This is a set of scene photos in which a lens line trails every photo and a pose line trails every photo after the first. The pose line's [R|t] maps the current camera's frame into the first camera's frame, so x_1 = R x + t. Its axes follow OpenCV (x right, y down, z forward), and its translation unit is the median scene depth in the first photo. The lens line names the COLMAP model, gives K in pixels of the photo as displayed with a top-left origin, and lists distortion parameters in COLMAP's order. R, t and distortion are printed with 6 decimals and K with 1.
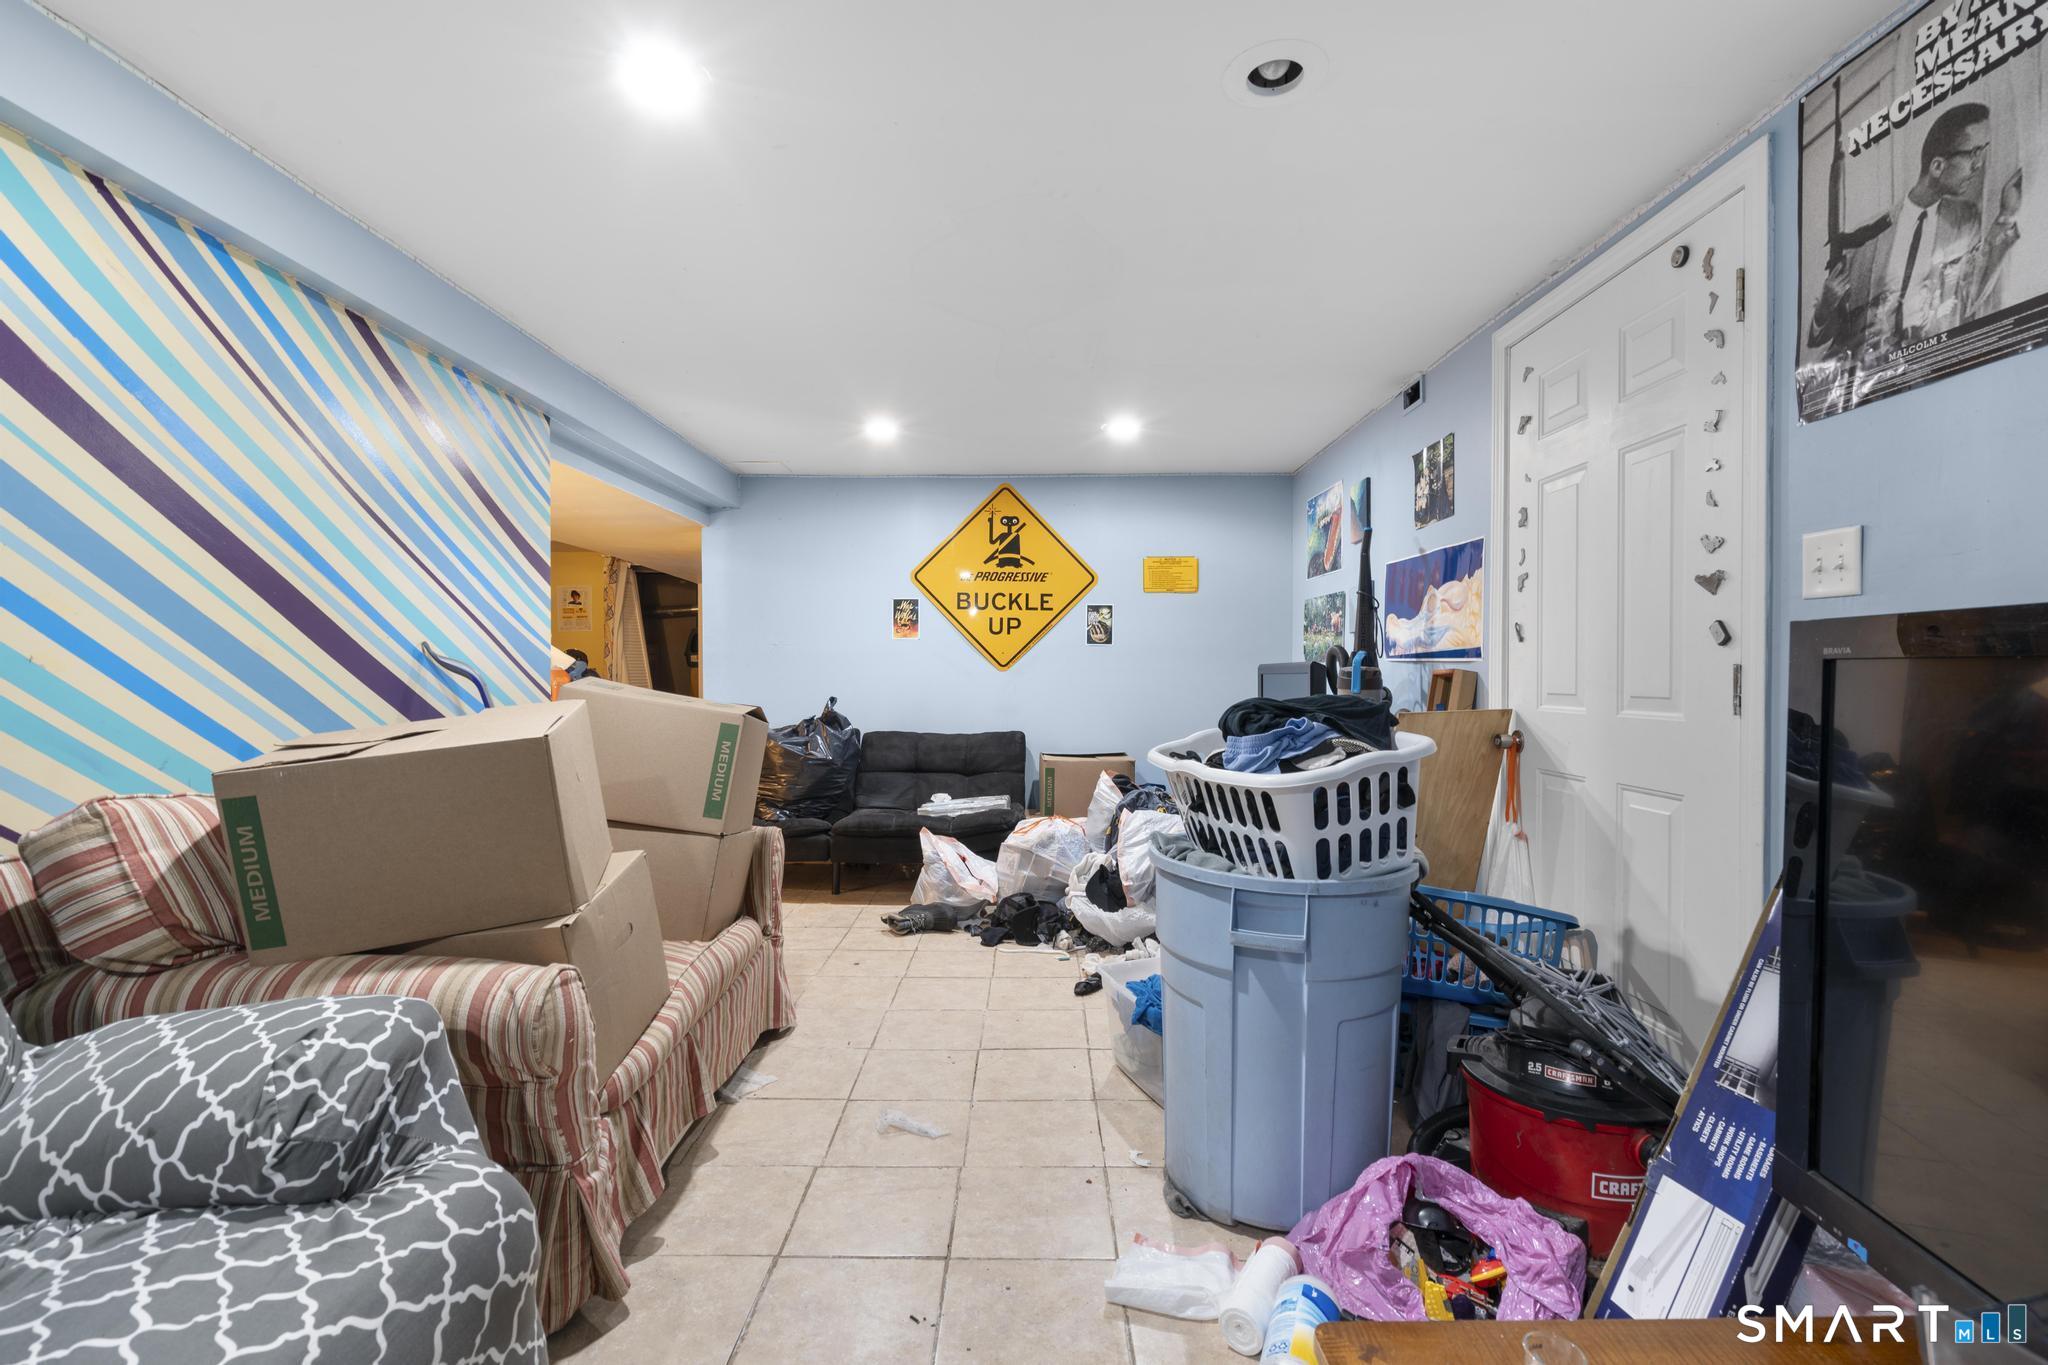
lens RADIAL K [[925.8, 0, 1028.9], [0, 925.8, 674.1], [0, 0, 1]] dist [0.005843, -0.000536]
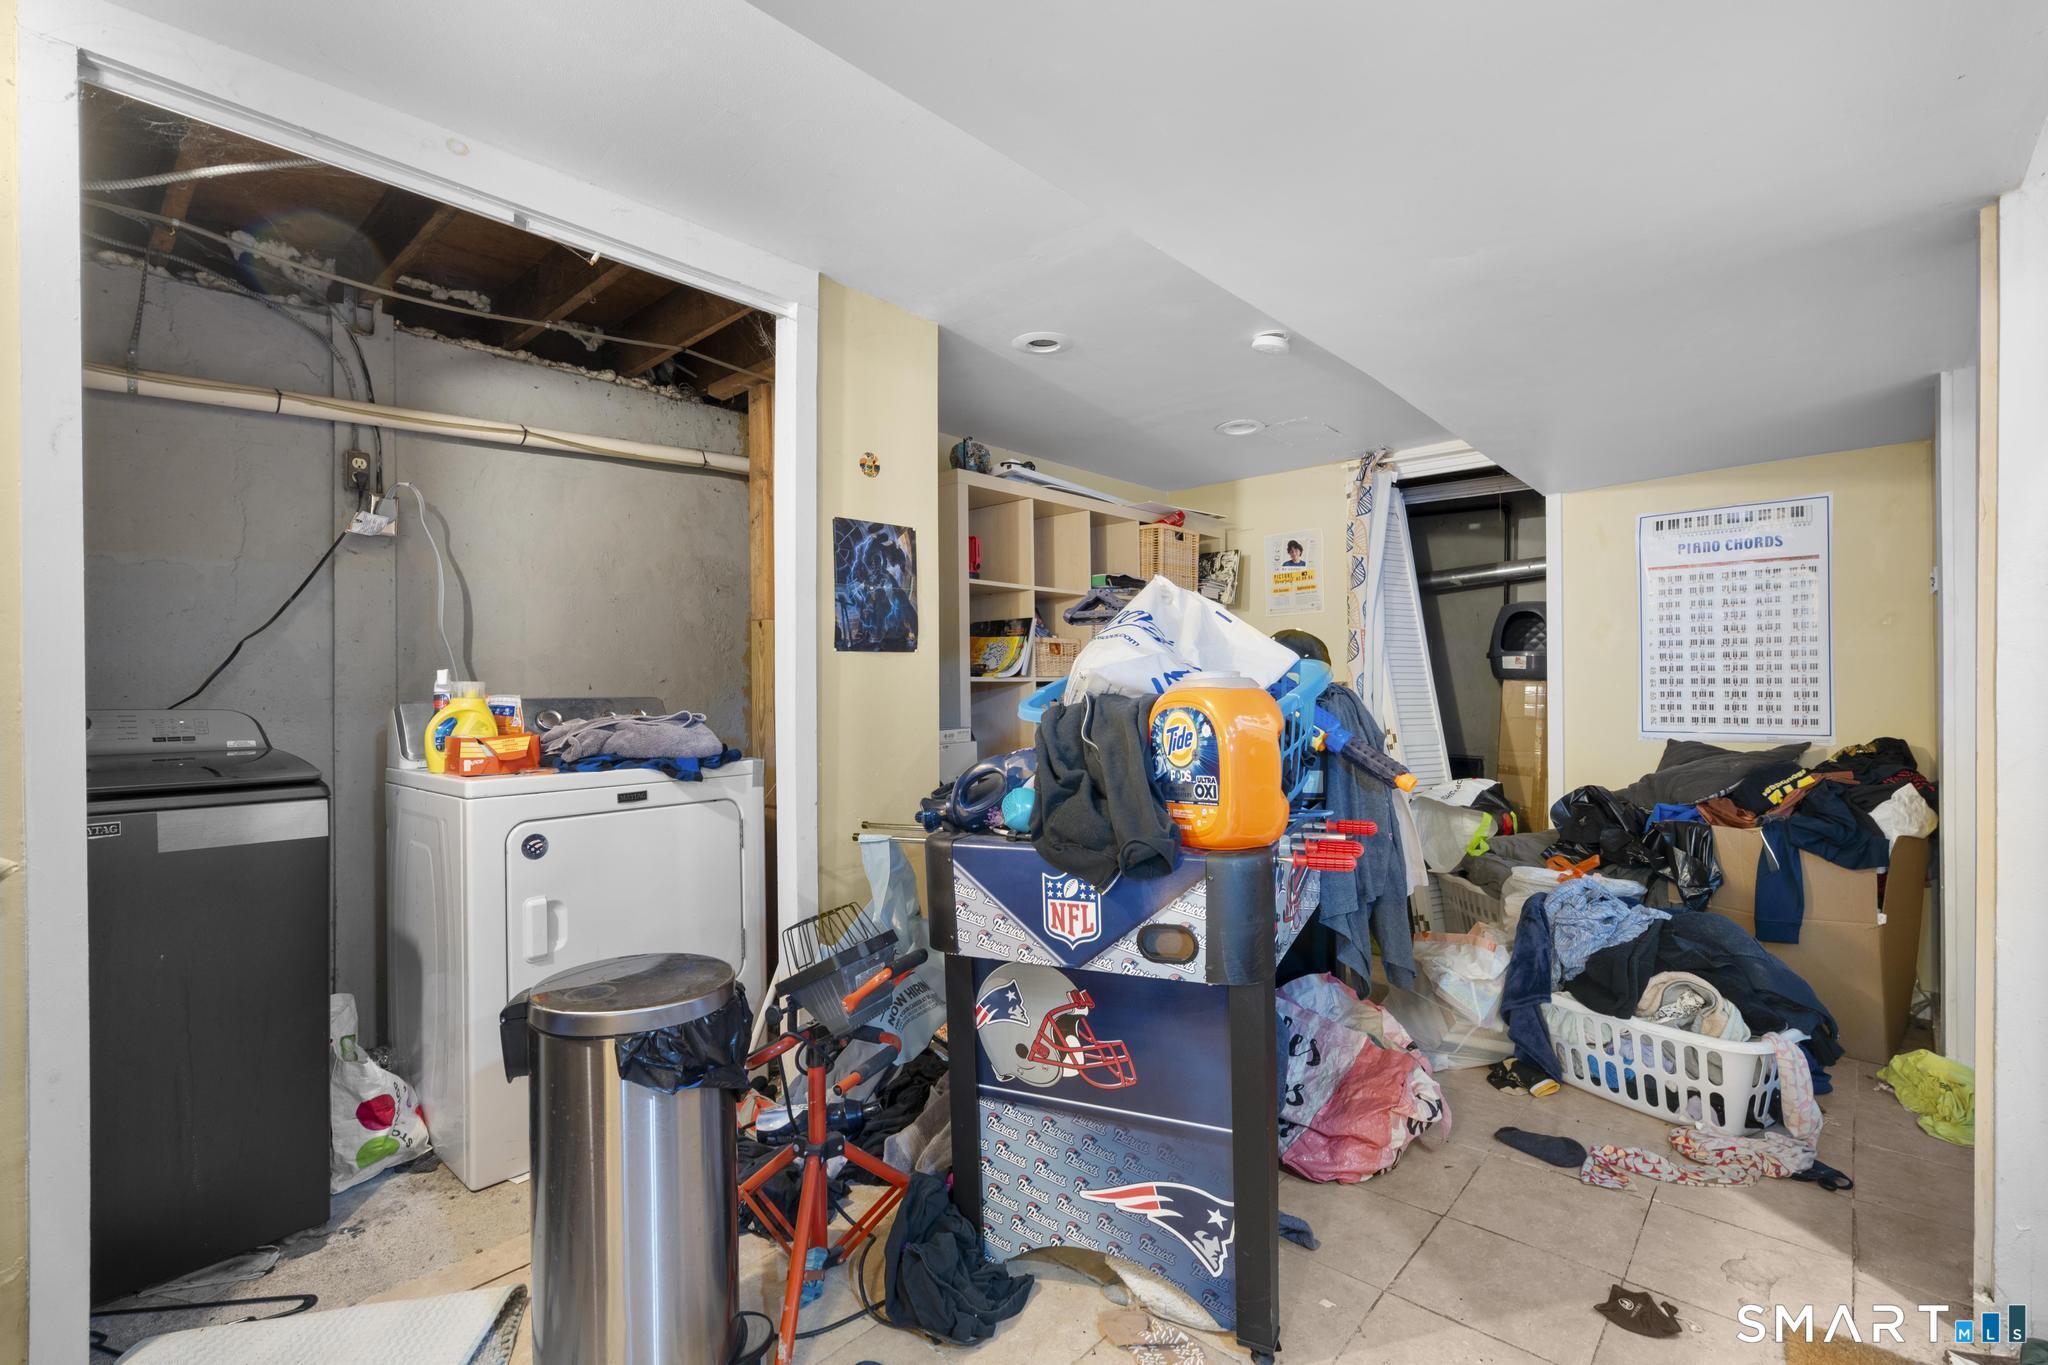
lens RADIAL K [[925.8, 0, 1023.5], [0, 925.8, 684.3], [0, 0, 1]] dist [0.005843, -0.000536]
pose [[0.739777, -0.005733, -0.672828, -0.688585], [0.002716, 0.999981, -0.005534, -0.007814], [0.672847, 0.002267, 0.739778, 1.399333]]
